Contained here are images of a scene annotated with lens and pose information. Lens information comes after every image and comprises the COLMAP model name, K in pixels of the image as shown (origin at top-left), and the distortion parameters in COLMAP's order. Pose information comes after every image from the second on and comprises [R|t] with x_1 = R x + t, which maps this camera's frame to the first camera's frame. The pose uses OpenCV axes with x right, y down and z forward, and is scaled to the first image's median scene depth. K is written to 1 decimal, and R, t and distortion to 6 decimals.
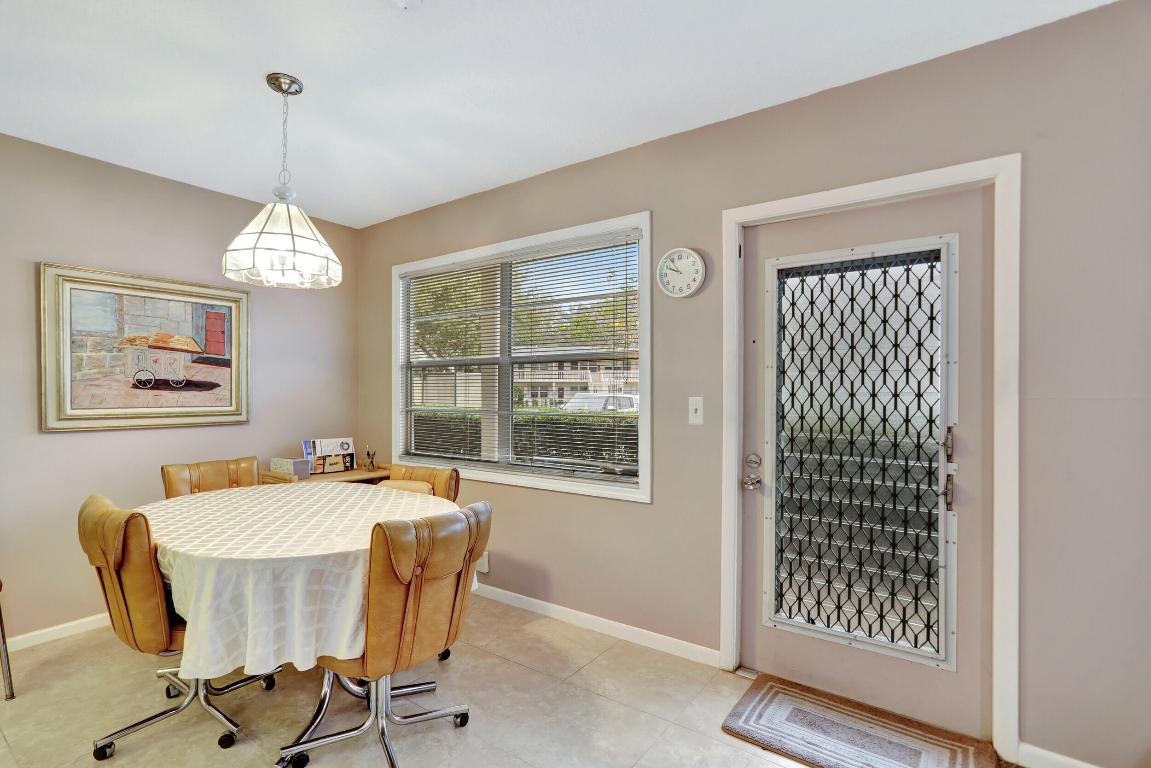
lens RADIAL K [[570.0, 0, 555.4], [0, 570.0, 391.2], [0, 0, 1]] dist [-0.044276, 0.018252]
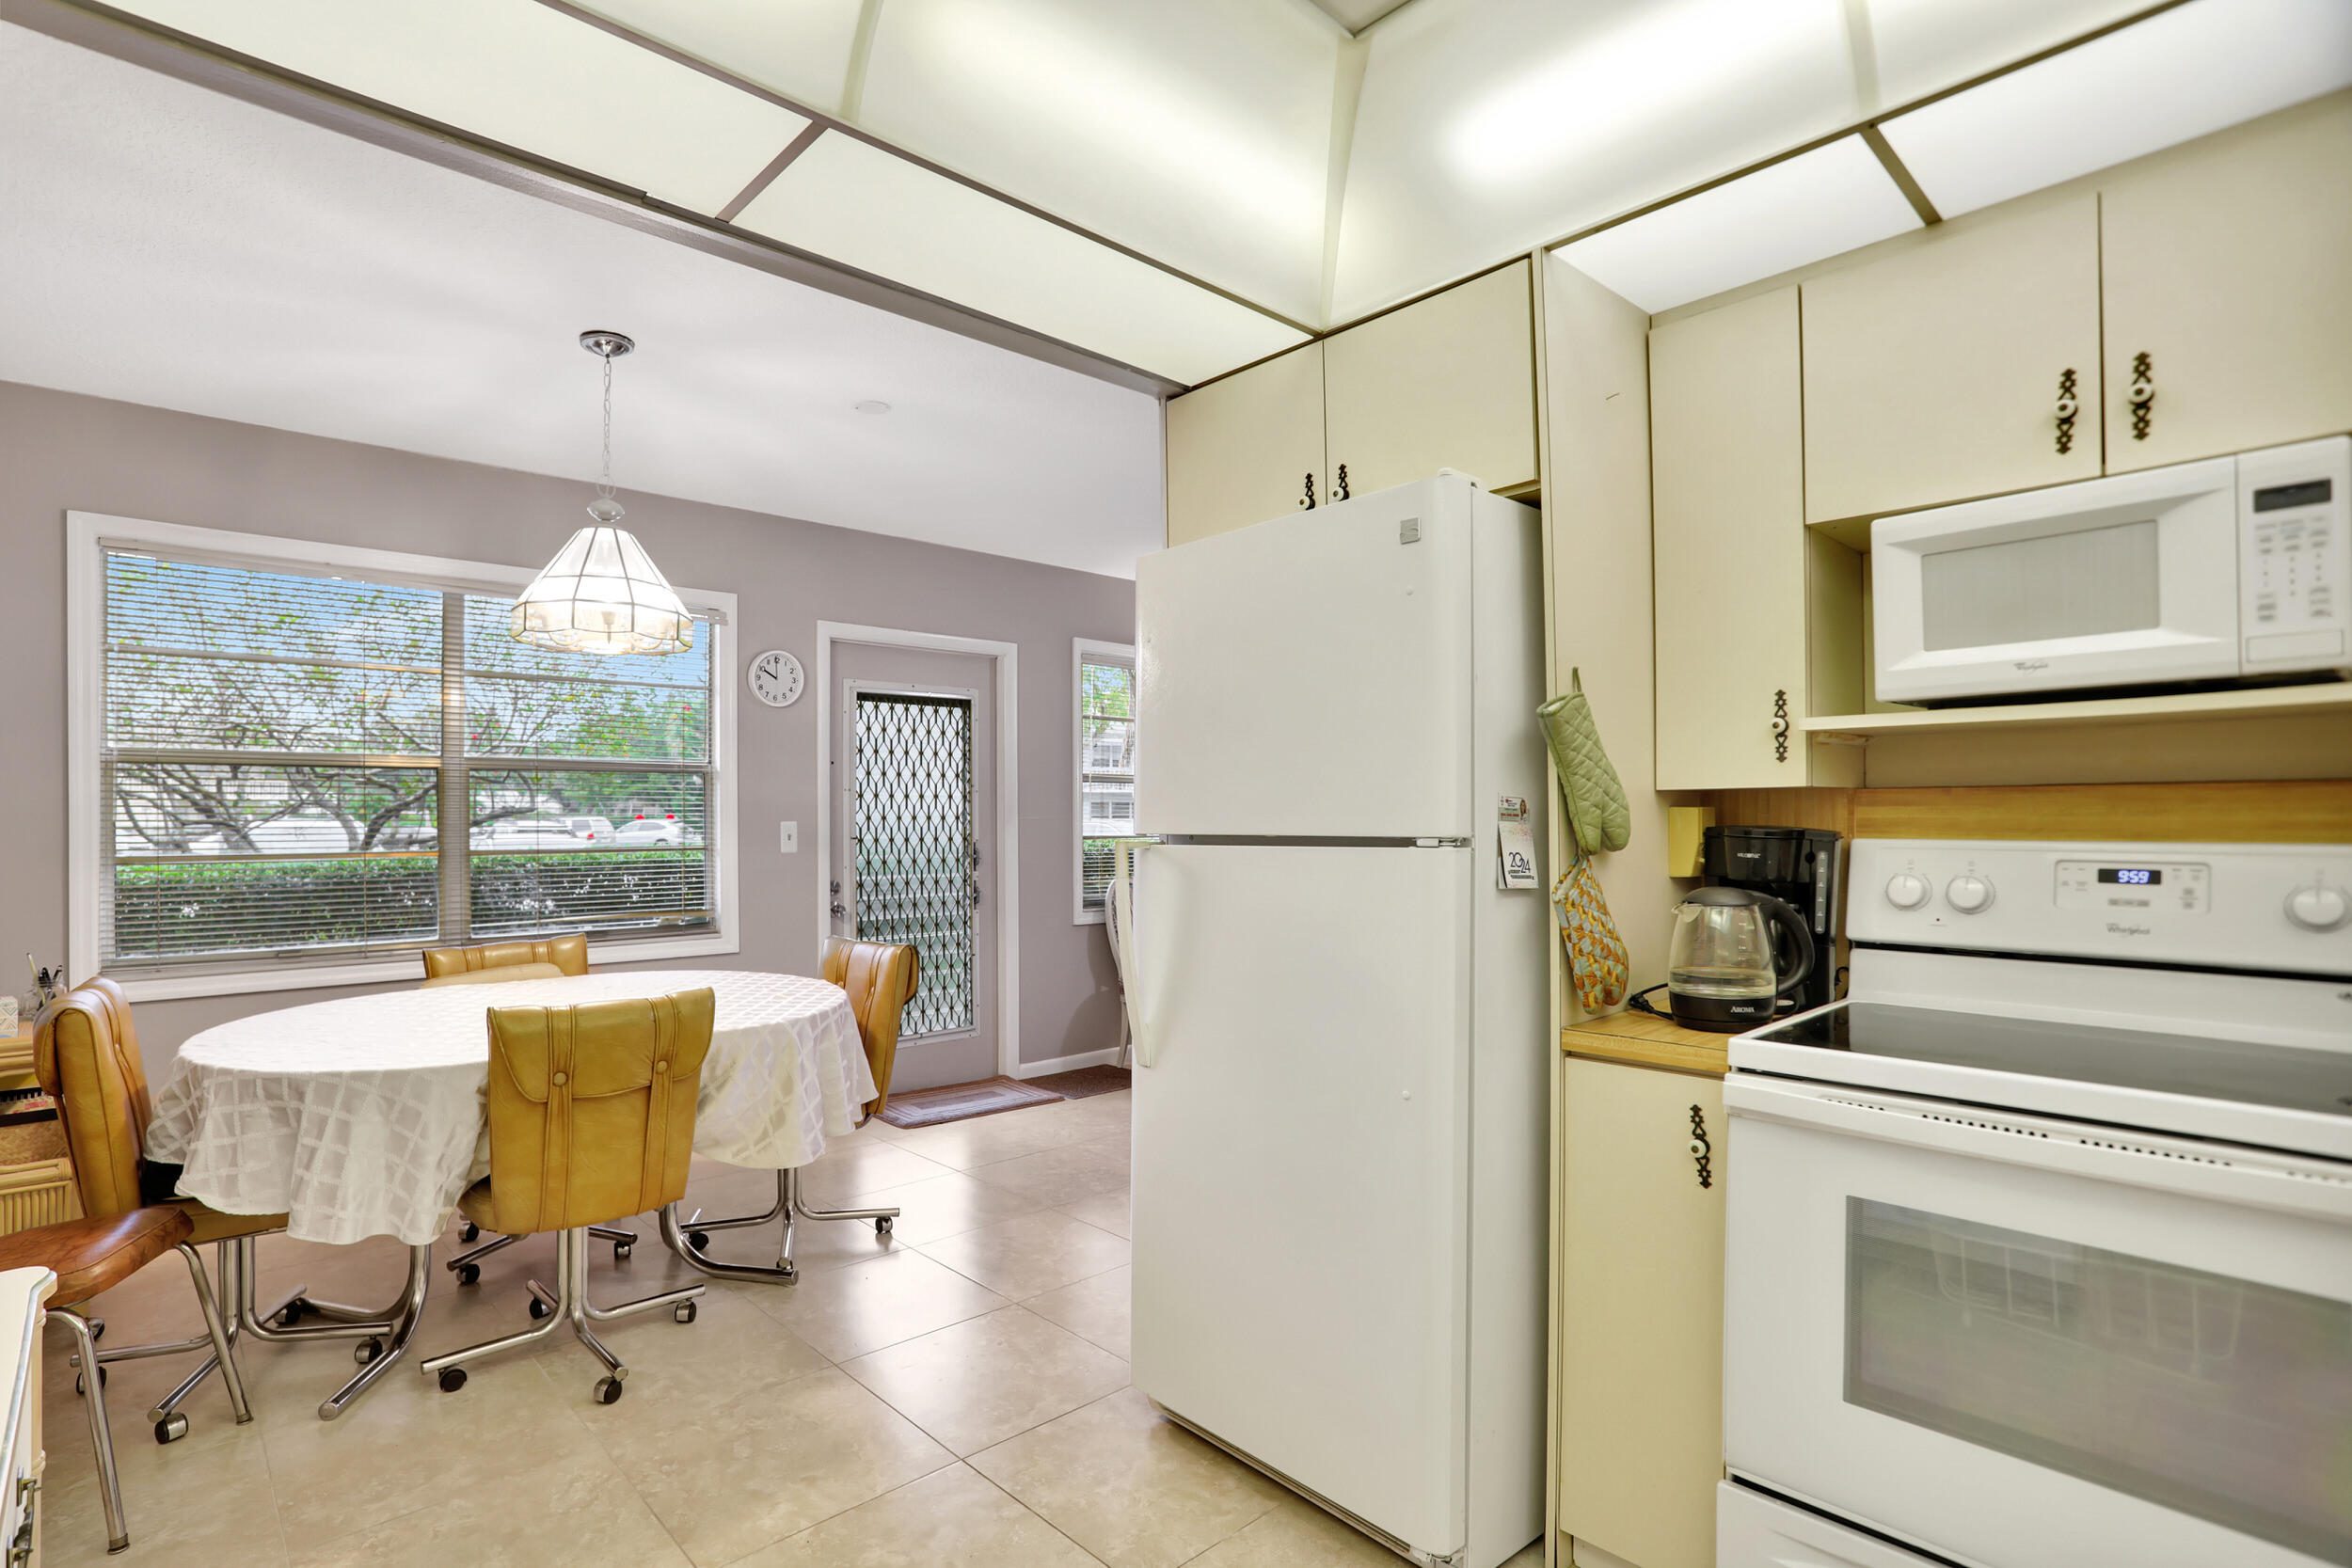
lens RADIAL K [[1164.6, 0, 1102.9], [0, 1164.6, 819.1], [0, 0, 1]] dist [-0.044276, 0.018252]
pose [[0.195104, -0.005407, 0.980768, -1.518281], [0.003553, 0.999982, 0.004806, -0.000605], [-0.980776, 0.002547, 0.195120, 0.177795]]
